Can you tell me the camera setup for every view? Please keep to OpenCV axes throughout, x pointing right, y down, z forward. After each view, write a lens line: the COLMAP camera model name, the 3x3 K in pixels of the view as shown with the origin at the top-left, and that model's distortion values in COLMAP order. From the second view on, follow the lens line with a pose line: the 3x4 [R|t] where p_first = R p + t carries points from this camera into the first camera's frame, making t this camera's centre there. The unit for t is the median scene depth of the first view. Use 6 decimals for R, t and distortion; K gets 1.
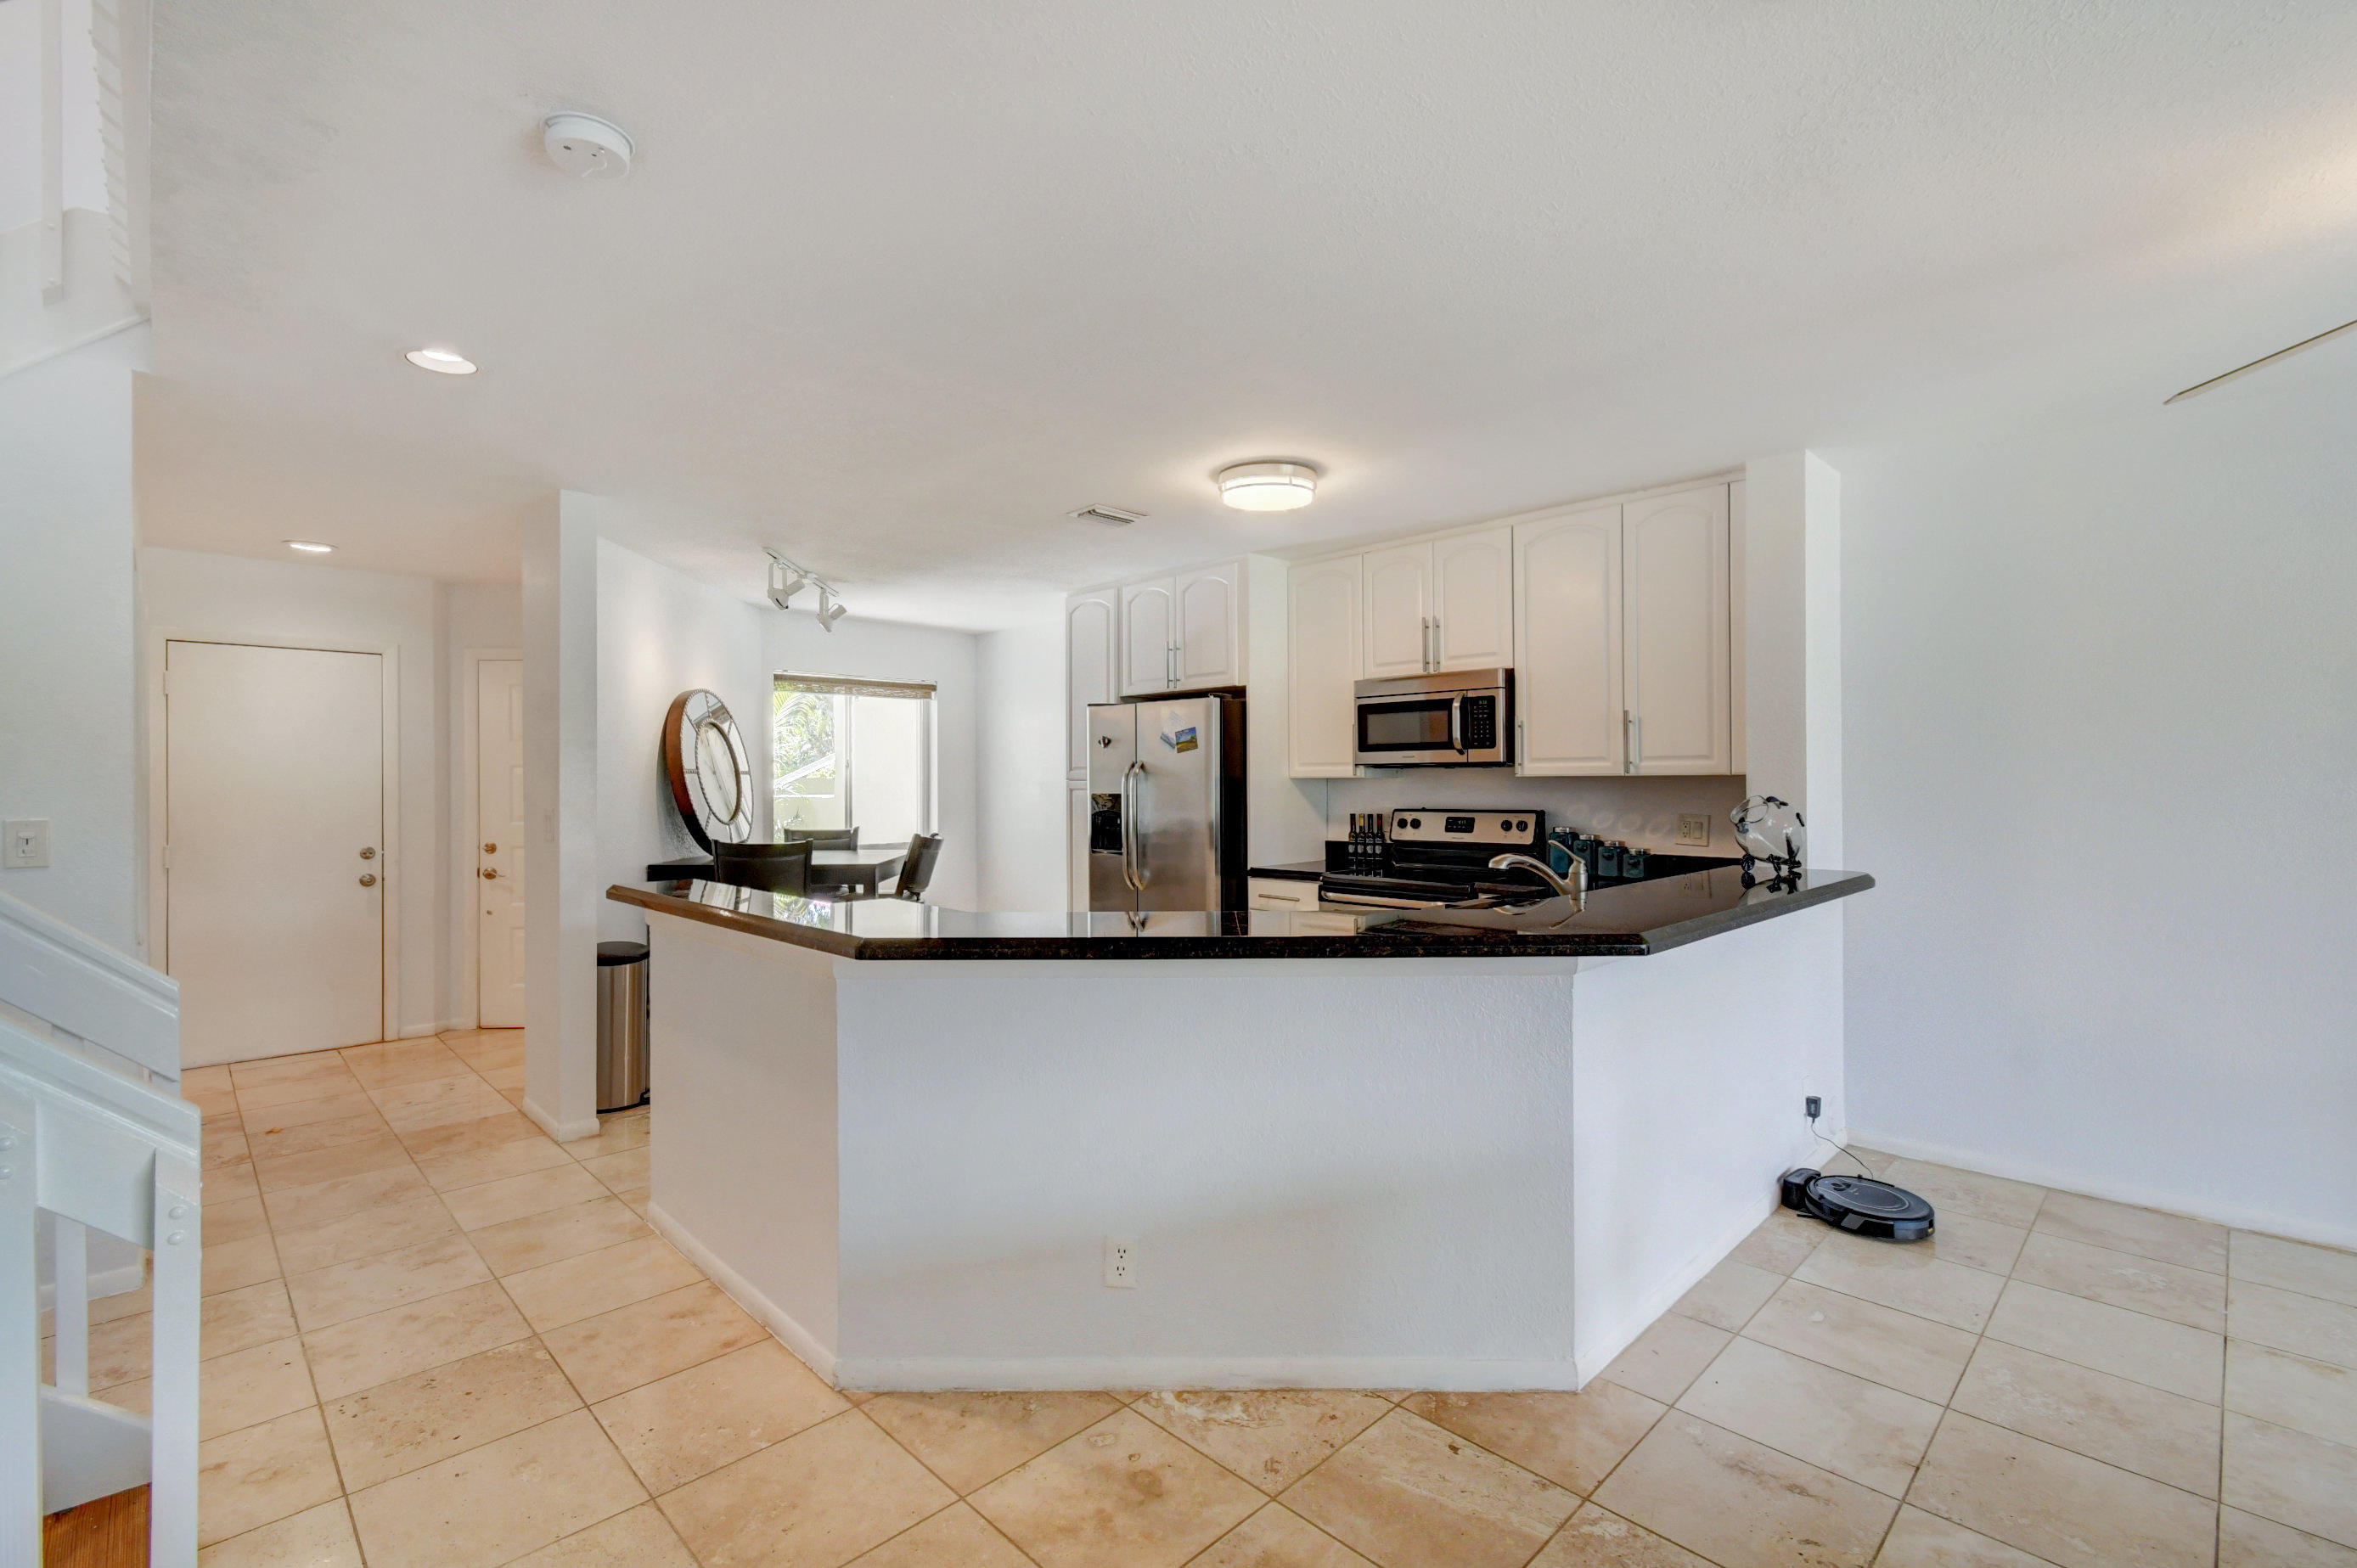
lens RADIAL K [[1045.7, 0, 1178.5], [0, 1045.7, 784.0], [0, 0, 1]] dist [0.006398, -0.000651]
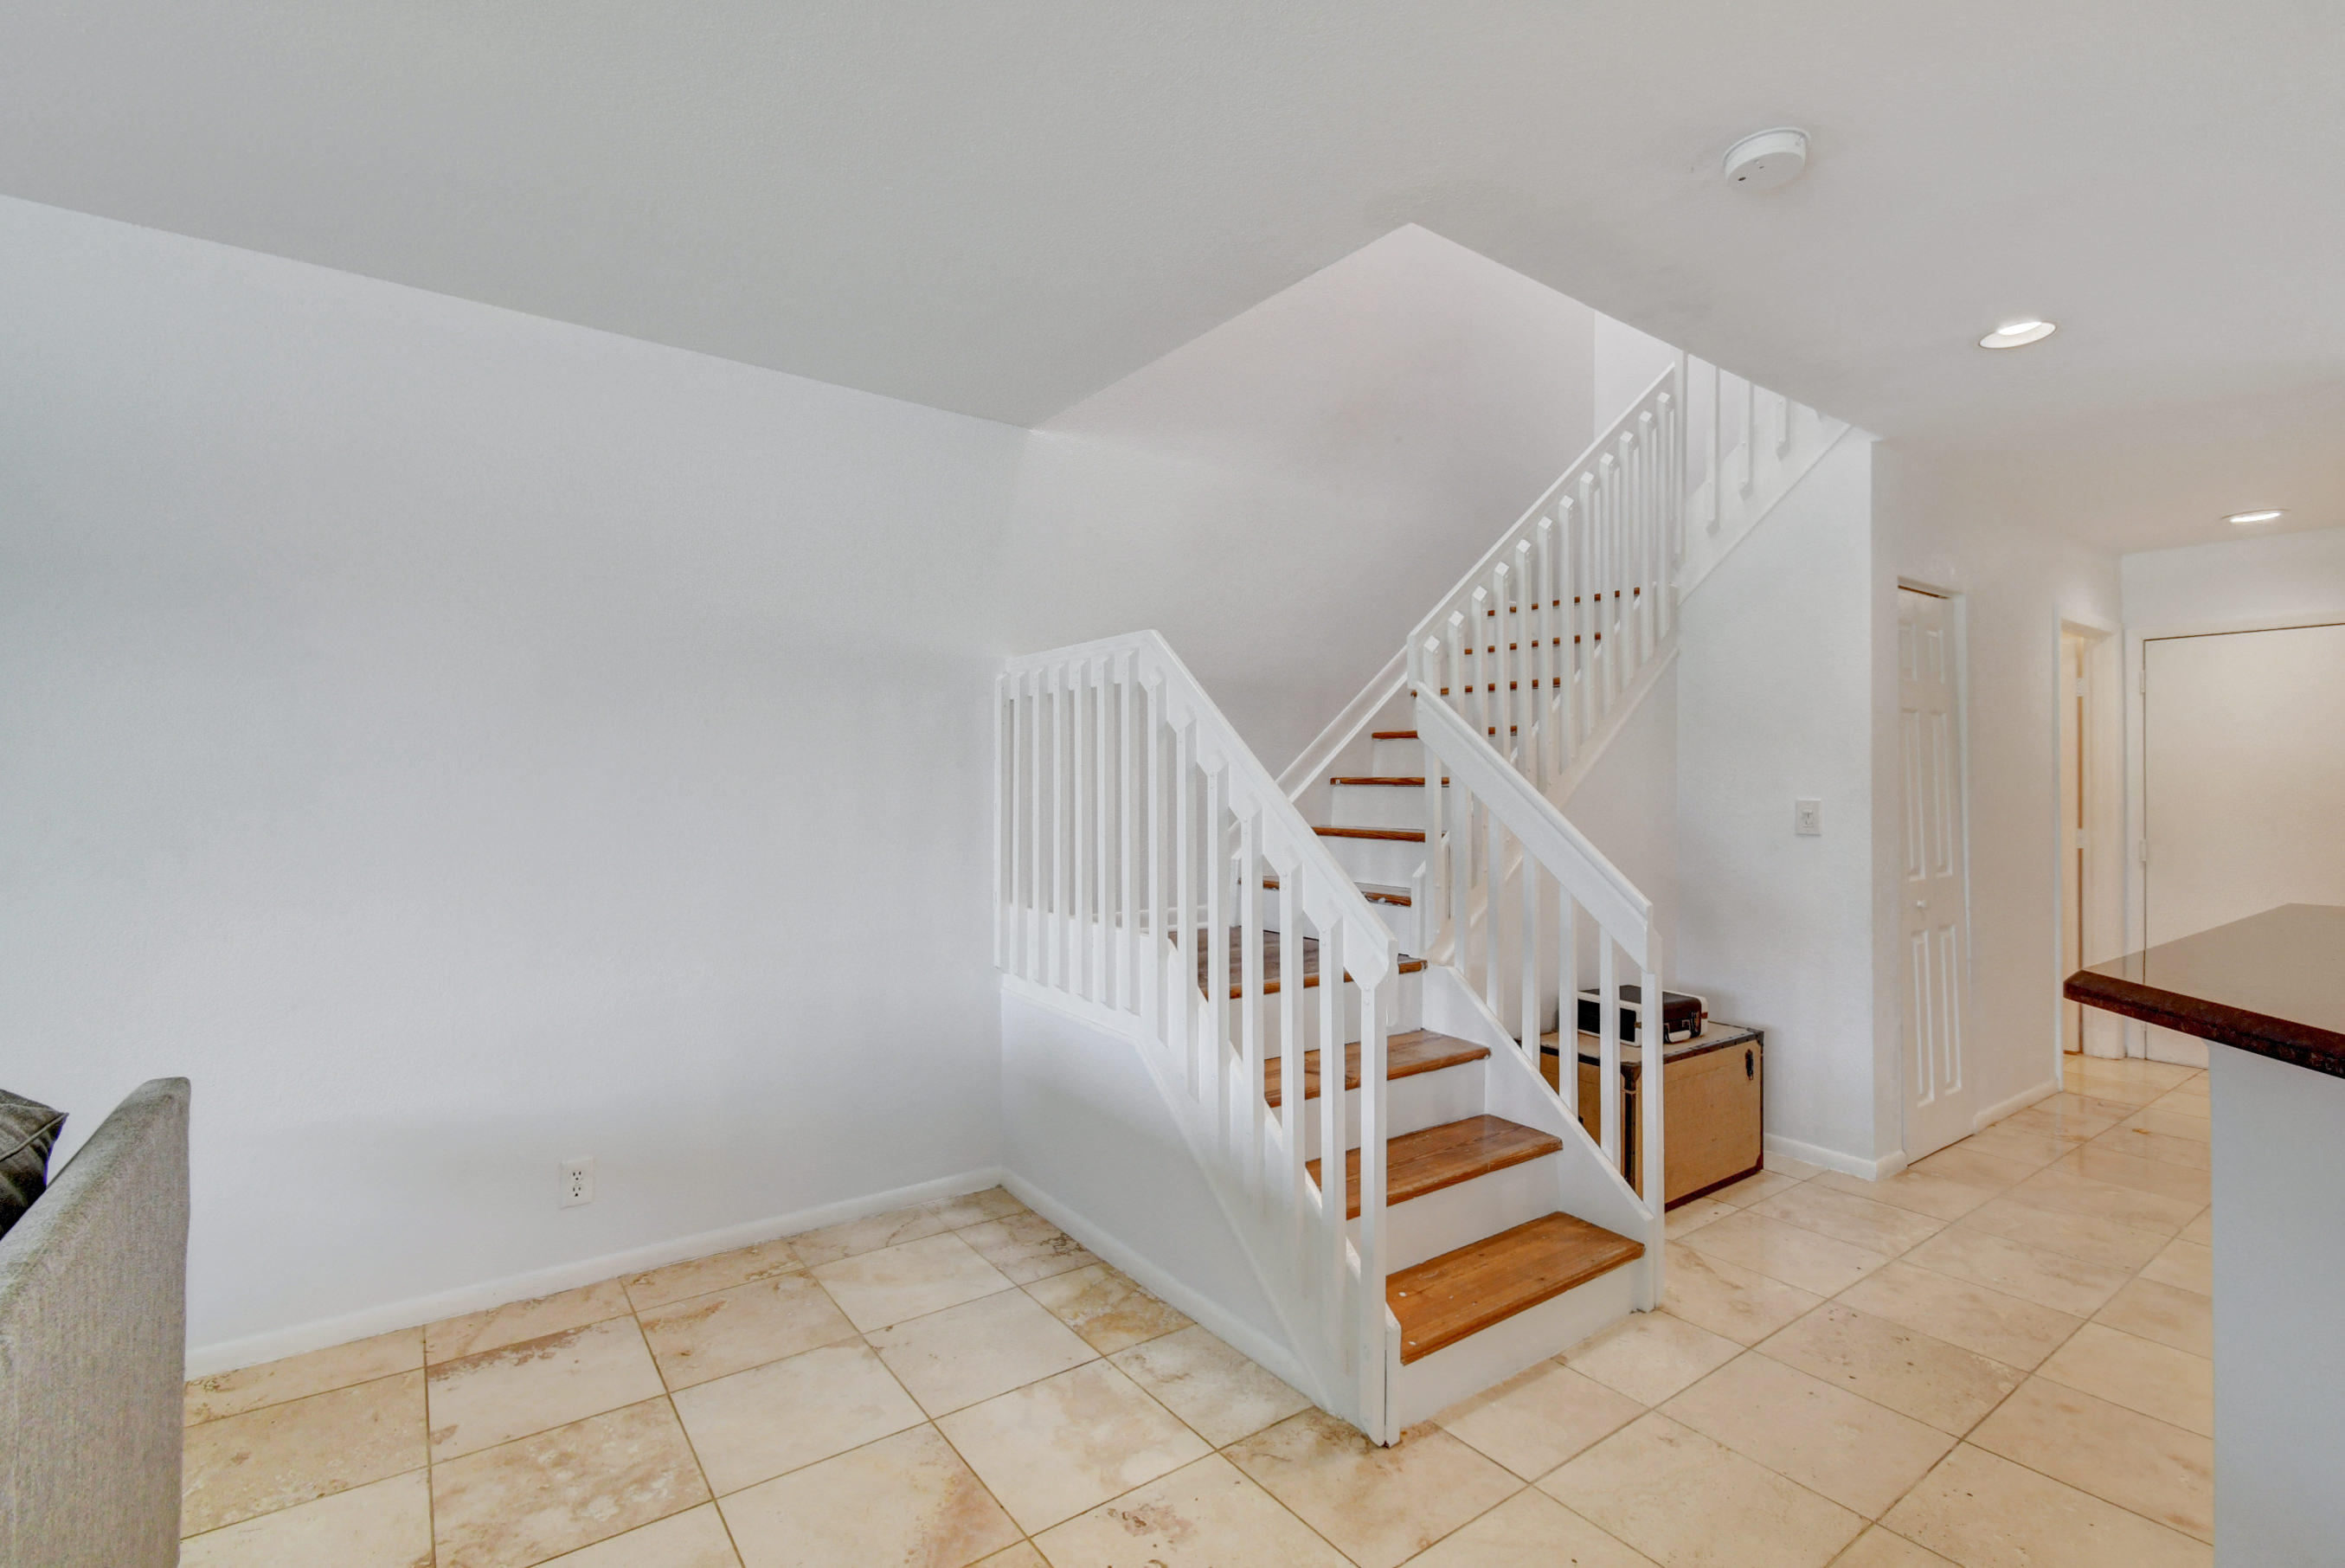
lens RADIAL K [[1058.0, 0, 1163.7], [0, 1058.0, 780.1], [0, 0, 1]] dist [0.000394, -0.000106]
pose [[-0.156550, -0.007777, -0.987639, 0.212077], [-0.006485, 0.999956, -0.006846, 0.013083], [0.987649, 0.005333, -0.156593, 0.208992]]
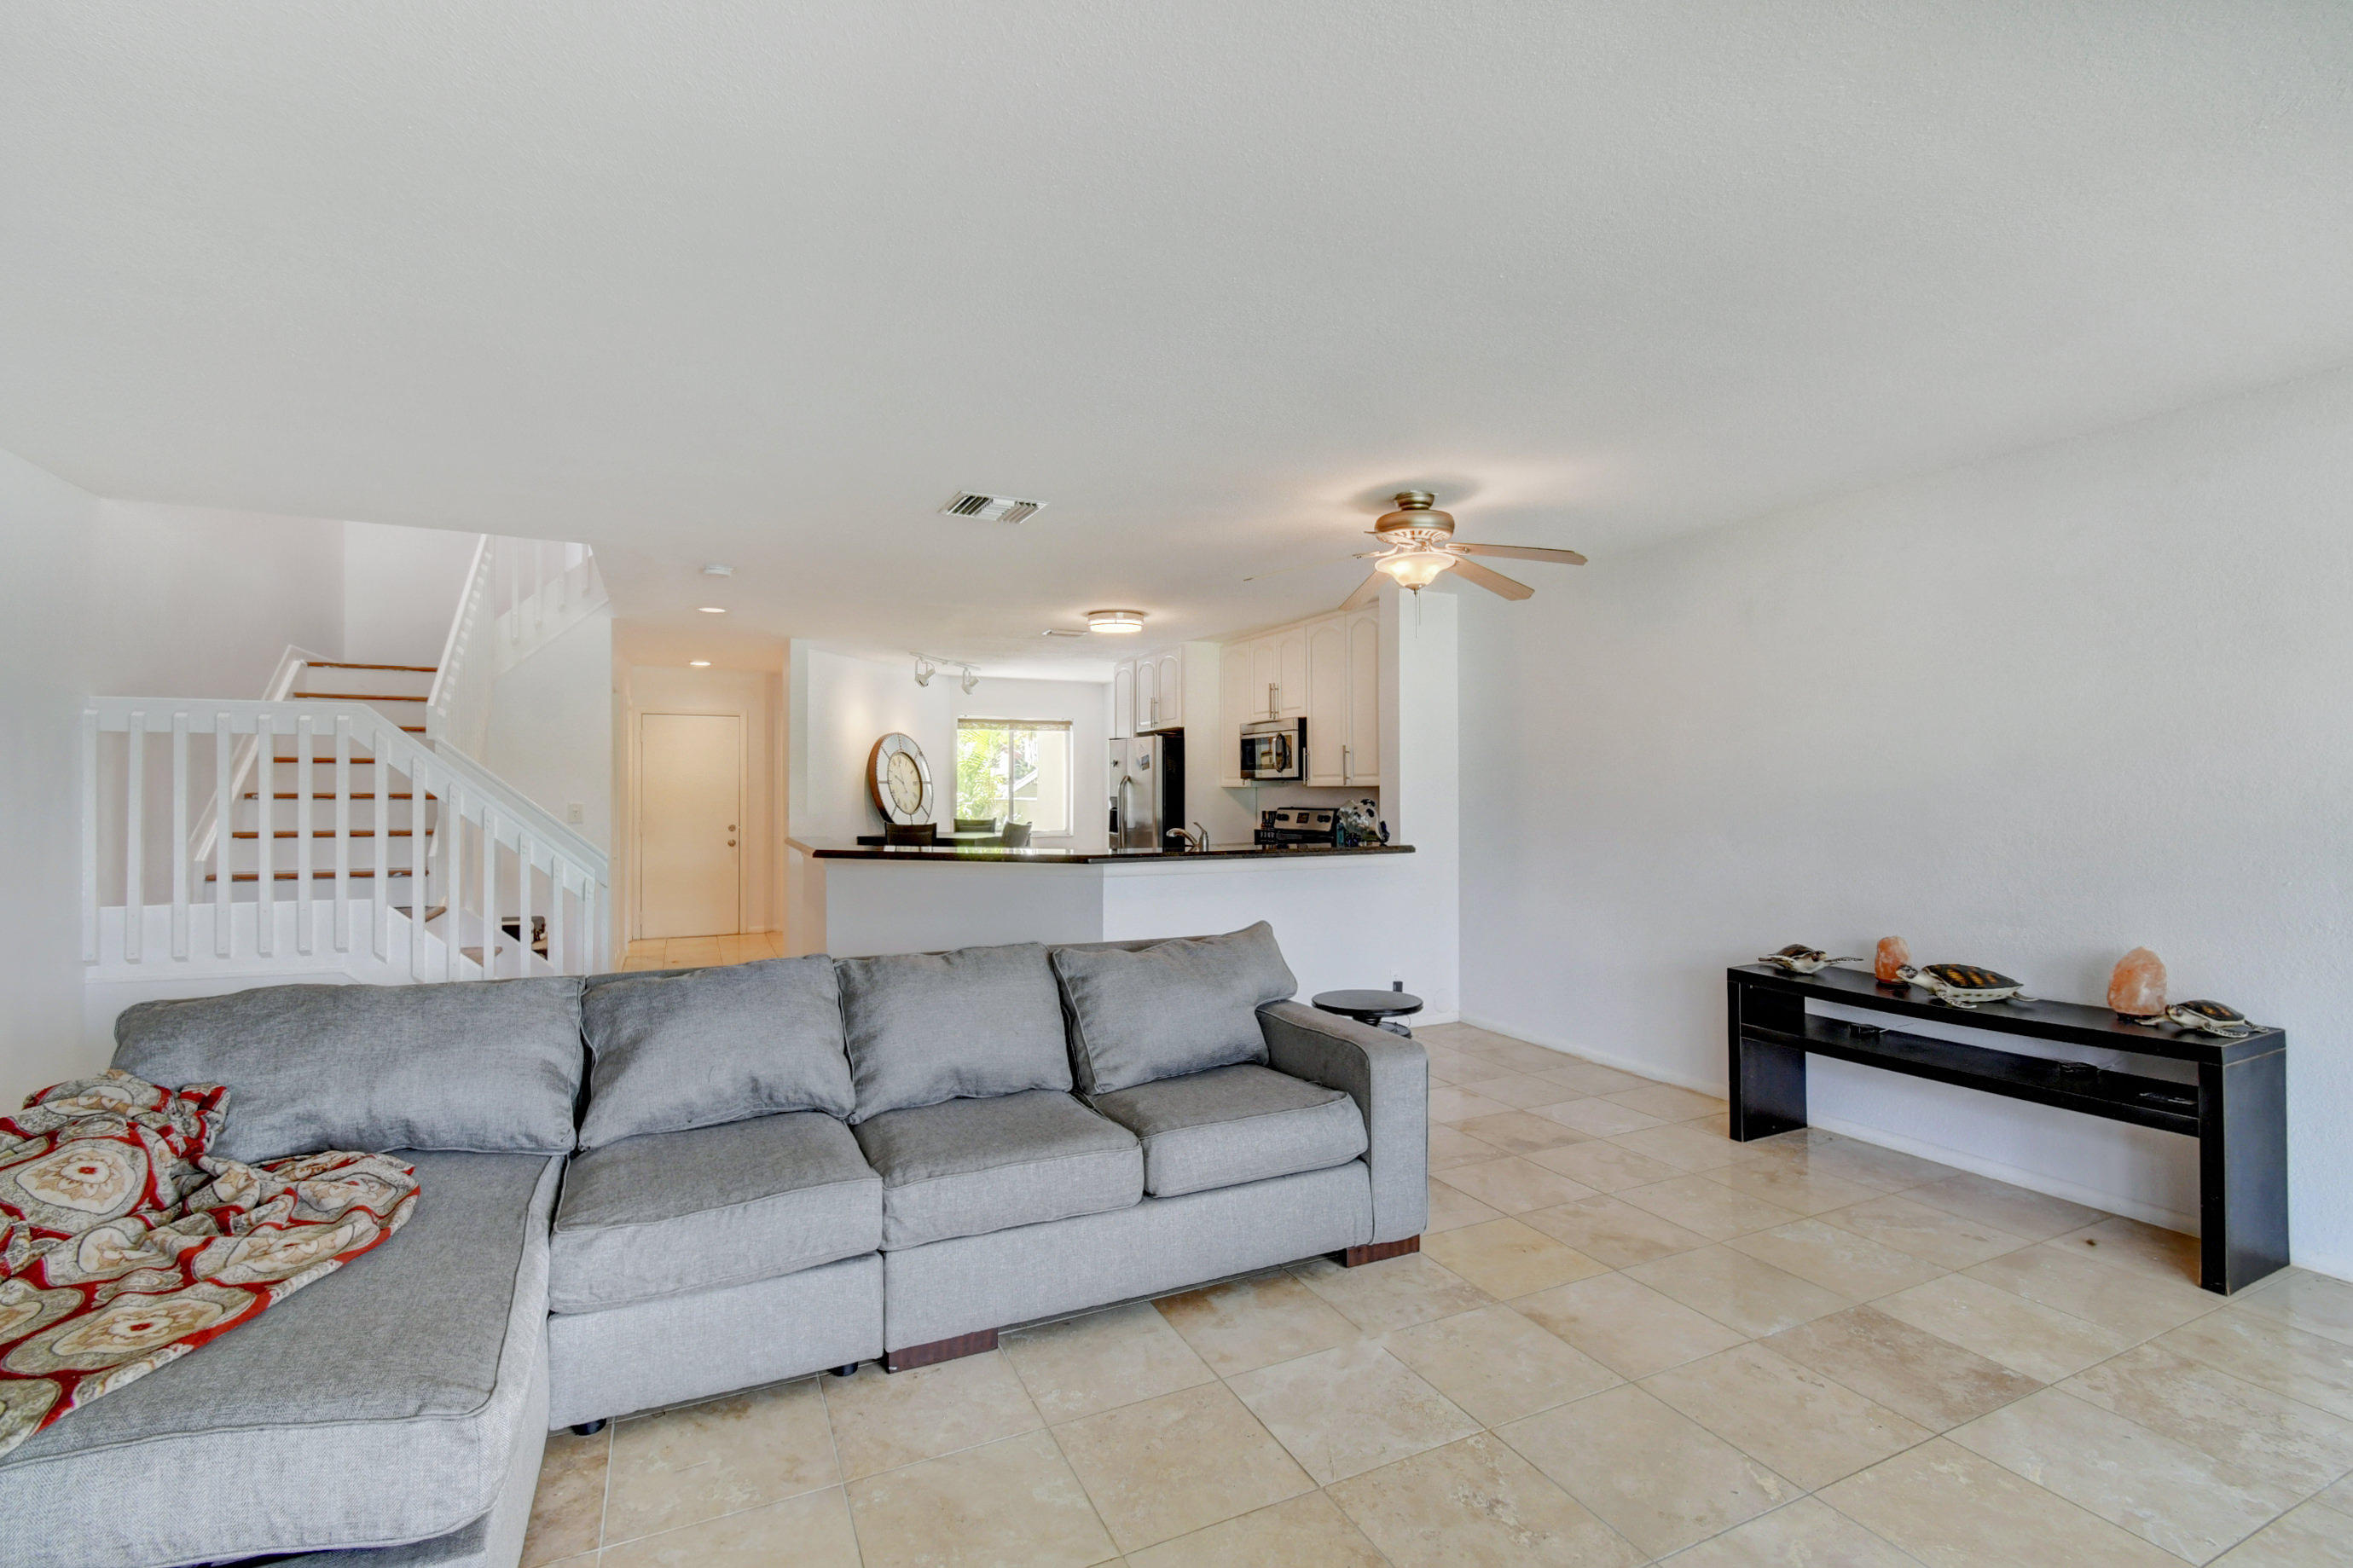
lens RADIAL K [[1043.9, 0, 1176.5], [0, 1043.9, 784.0], [0, 0, 1]] dist [0.006398, -0.000651]
pose [[0.945675, 0.001657, -0.325108, 0.577281], [-0.003531, 0.999980, -0.005172, -0.001923], [0.325093, 0.006039, 0.945663, -0.482108]]
